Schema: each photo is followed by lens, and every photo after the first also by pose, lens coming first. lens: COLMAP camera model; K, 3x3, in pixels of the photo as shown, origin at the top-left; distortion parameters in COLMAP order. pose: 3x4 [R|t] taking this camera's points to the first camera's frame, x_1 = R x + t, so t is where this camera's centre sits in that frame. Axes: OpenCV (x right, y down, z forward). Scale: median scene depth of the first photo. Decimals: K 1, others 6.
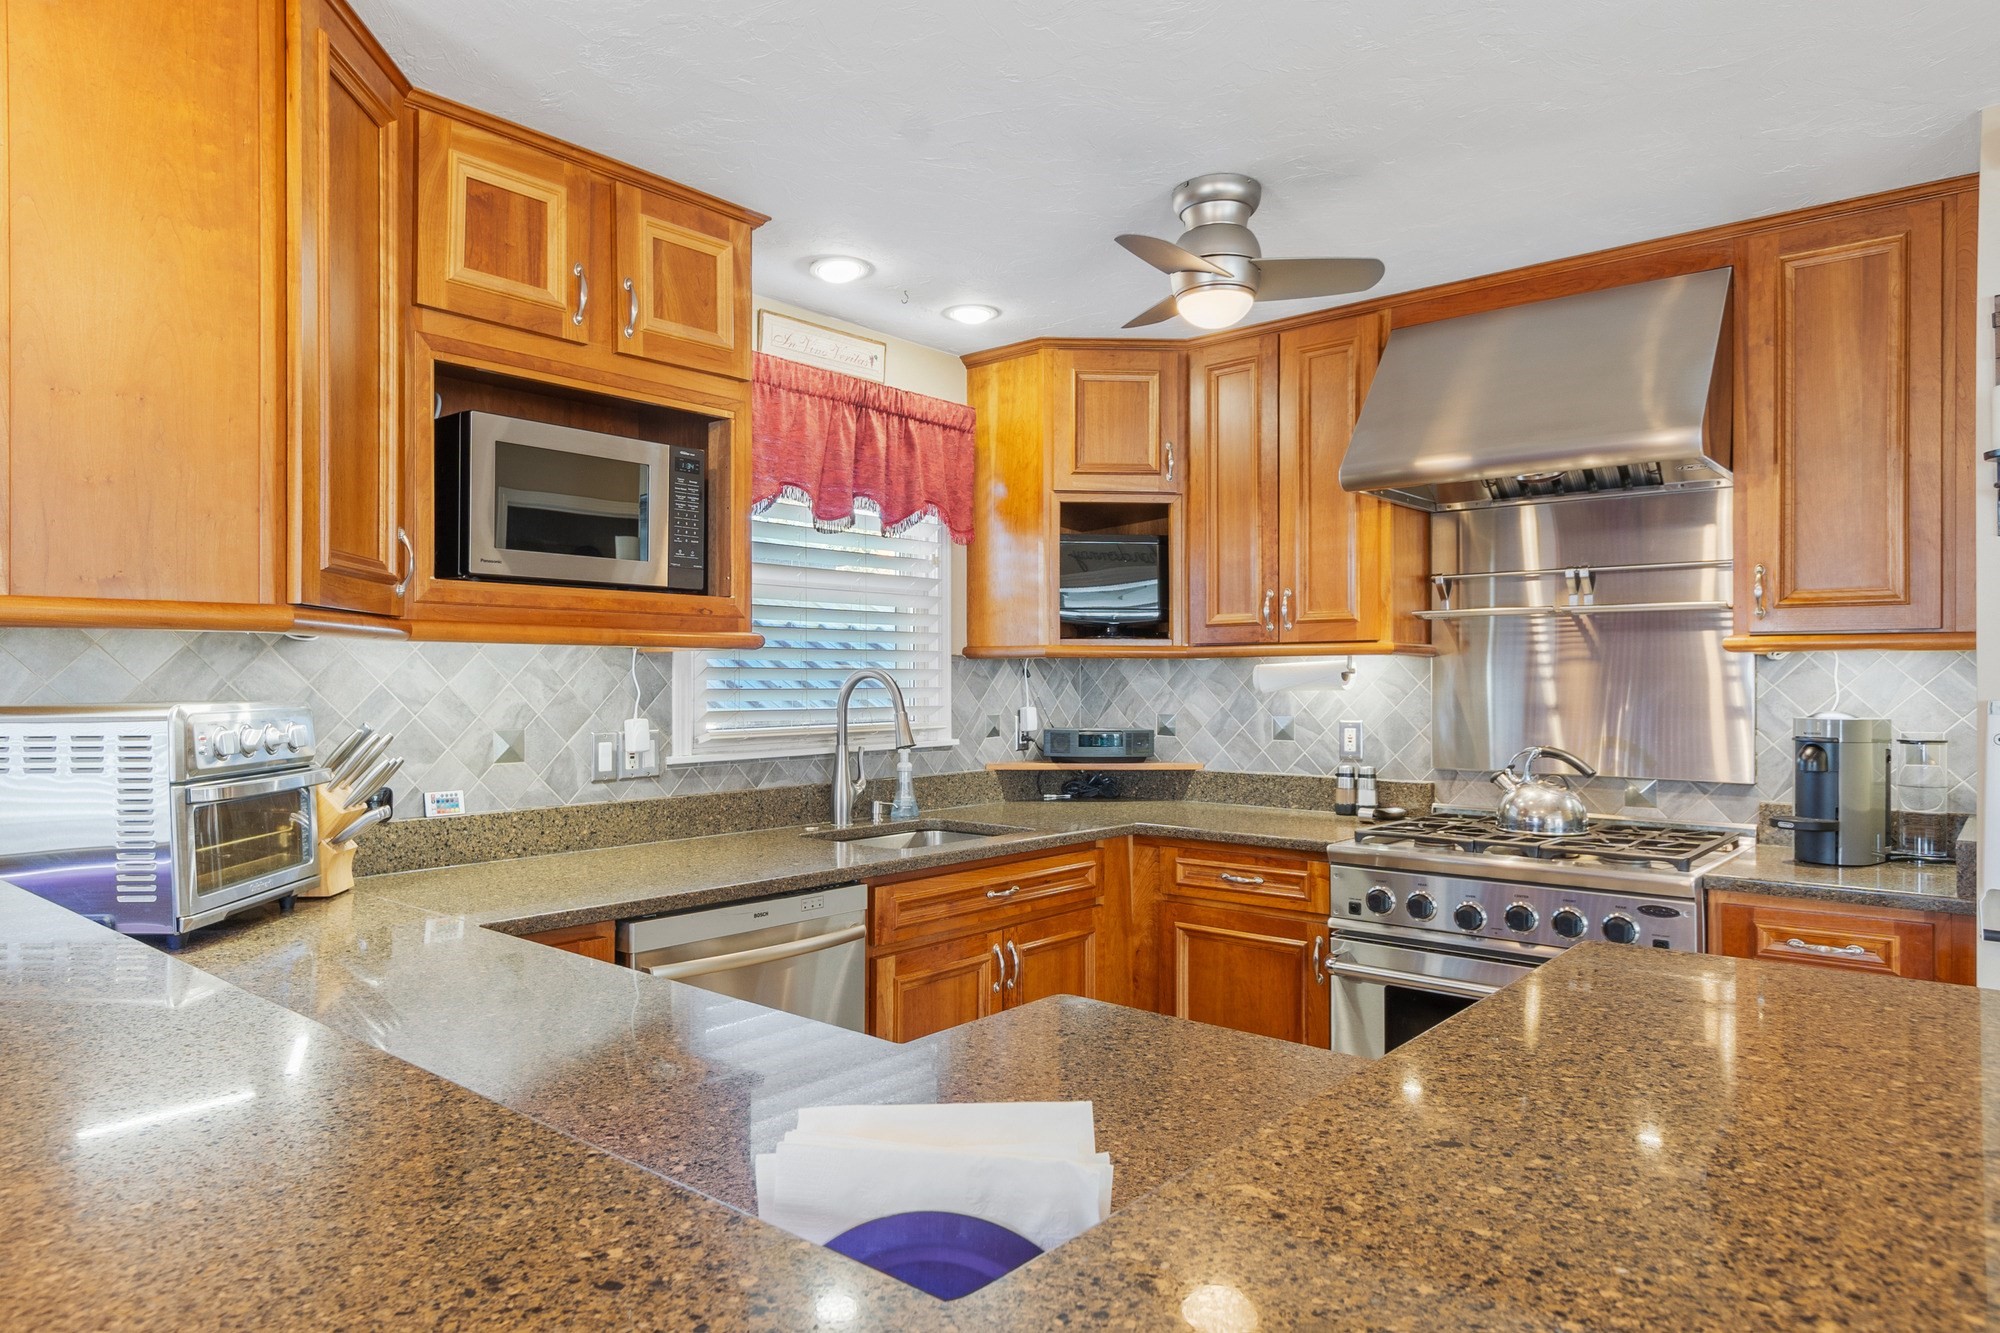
lens RADIAL K [[1219.0, 0, 928.2], [0, 1219.0, 677.4], [0, 0, 1]] dist [0.015037, 0.000344]
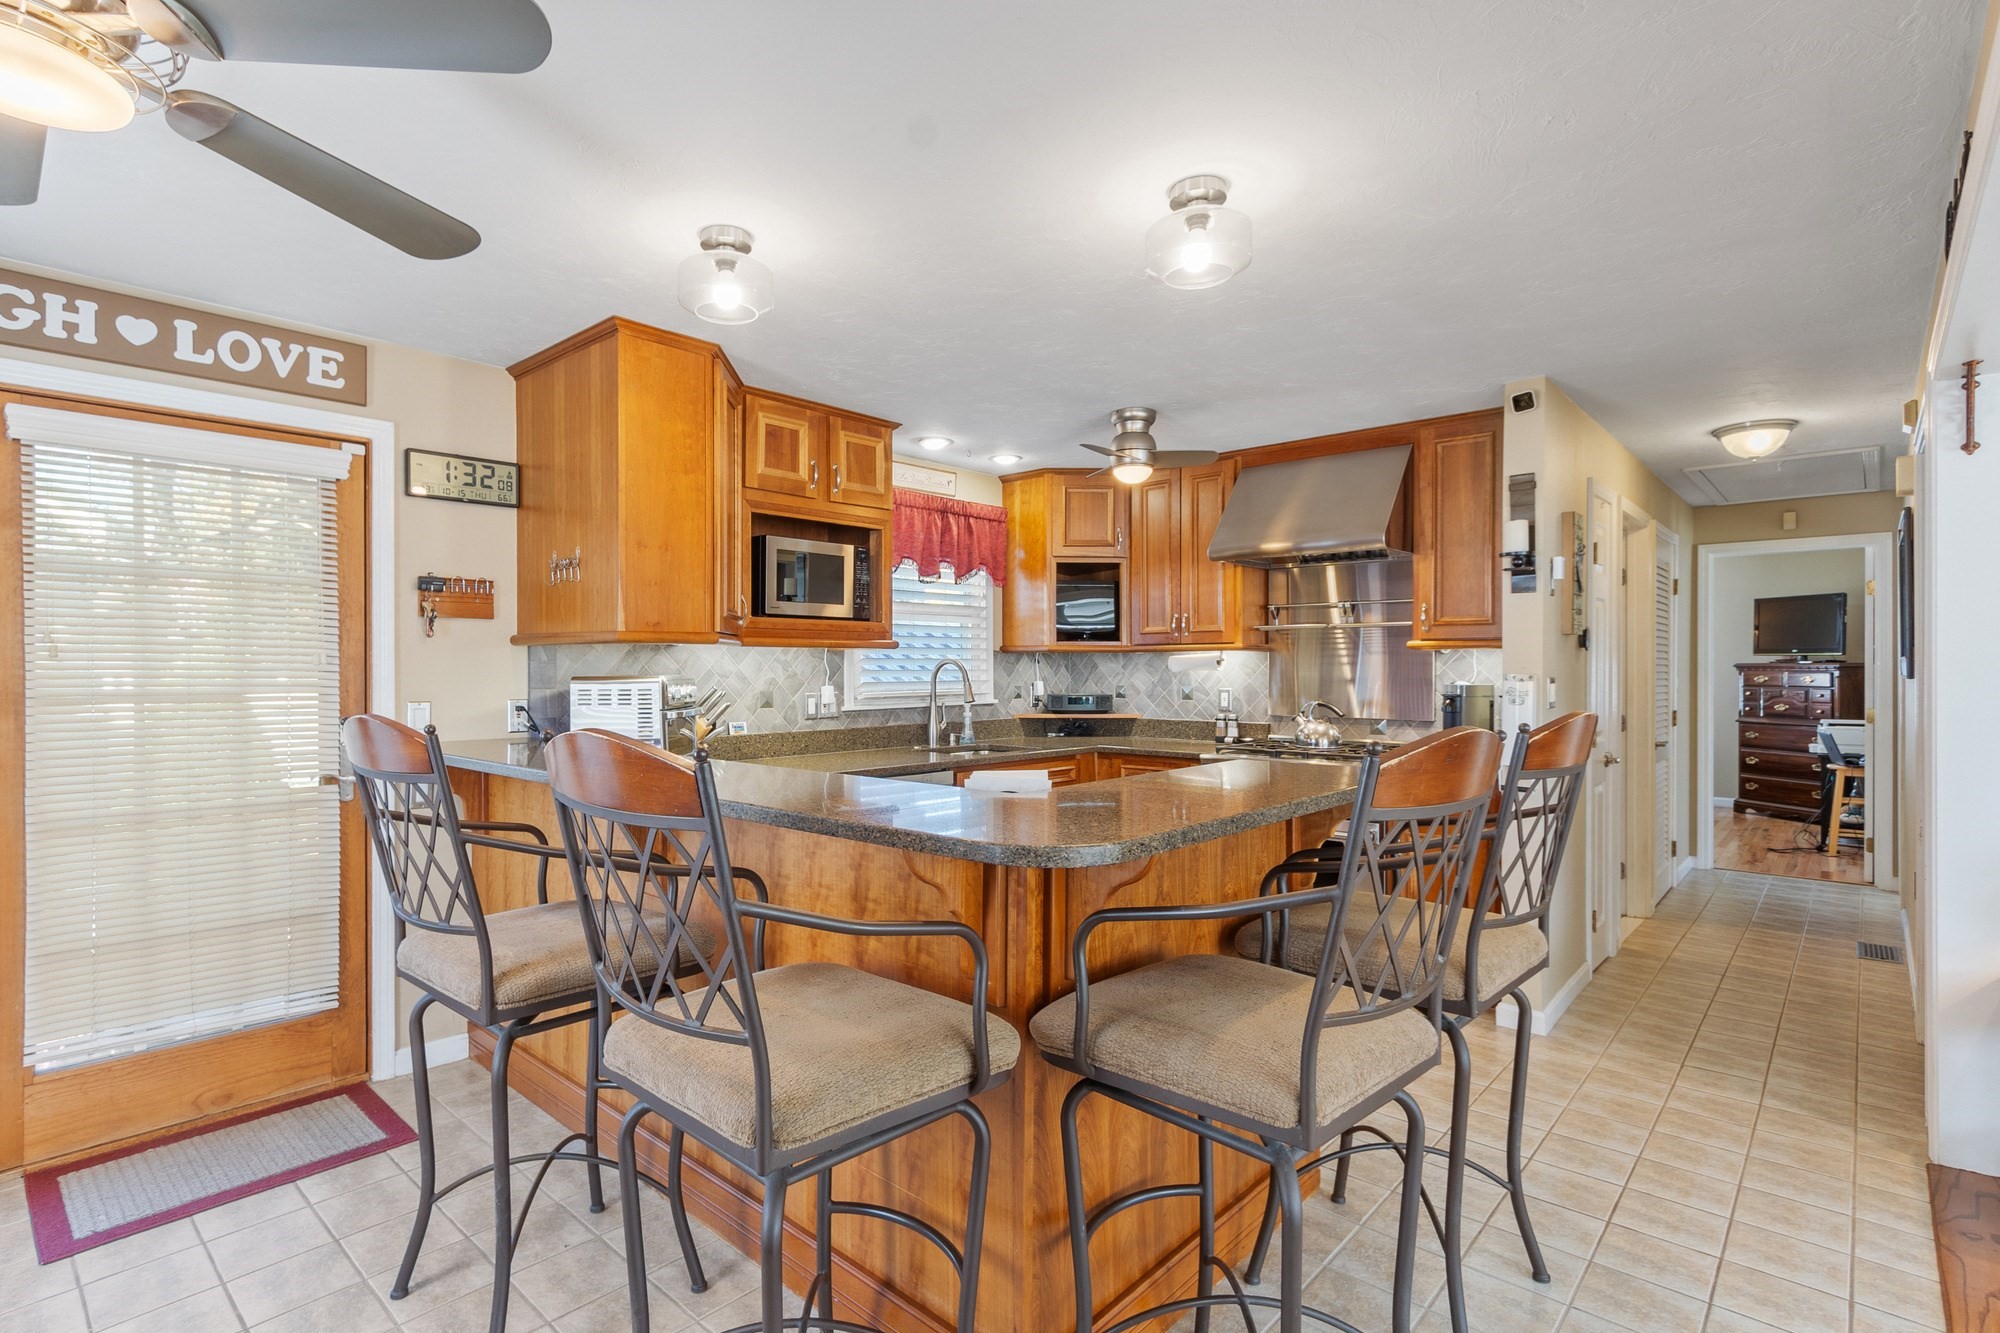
lens RADIAL K [[958.2, 0, 932.5], [0, 958.2, 665.8], [0, 0, 1]] dist [0.000489, 0.000162]
pose [[0.999498, -0.001420, -0.031650, -0.030969], [0.001464, 0.999998, 0.001380, 0.001113], [0.031648, -0.001425, 0.999498, -0.453687]]
